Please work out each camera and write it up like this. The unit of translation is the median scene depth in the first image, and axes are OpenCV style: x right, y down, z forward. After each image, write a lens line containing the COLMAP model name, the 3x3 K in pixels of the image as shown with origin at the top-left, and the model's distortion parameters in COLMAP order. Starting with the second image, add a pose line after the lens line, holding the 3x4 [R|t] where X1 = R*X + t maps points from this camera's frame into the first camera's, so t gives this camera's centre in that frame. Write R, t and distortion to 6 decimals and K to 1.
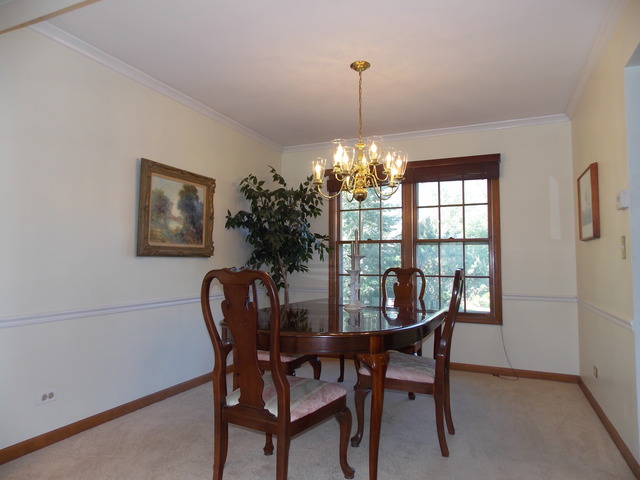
lens RADIAL K [[420.6, 0, 322.7], [0, 420.6, 237.5], [0, 0, 1]] dist [-0.002057, -0.000940]
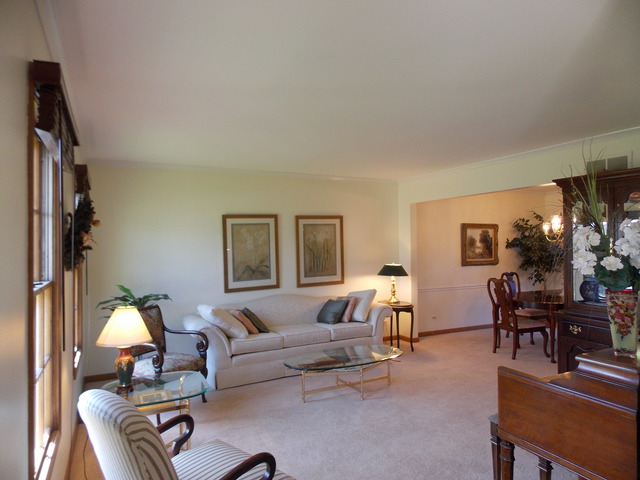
lens RADIAL K [[420.6, 0, 319.4], [0, 420.6, 238.5], [0, 0, 1]] dist [-0.002057, -0.000940]
pose [[0.759353, -0.018177, -0.650424, 0.401397], [0.049241, 0.998349, 0.029587, -0.182557], [0.648813, -0.054495, 0.758994, -1.074807]]
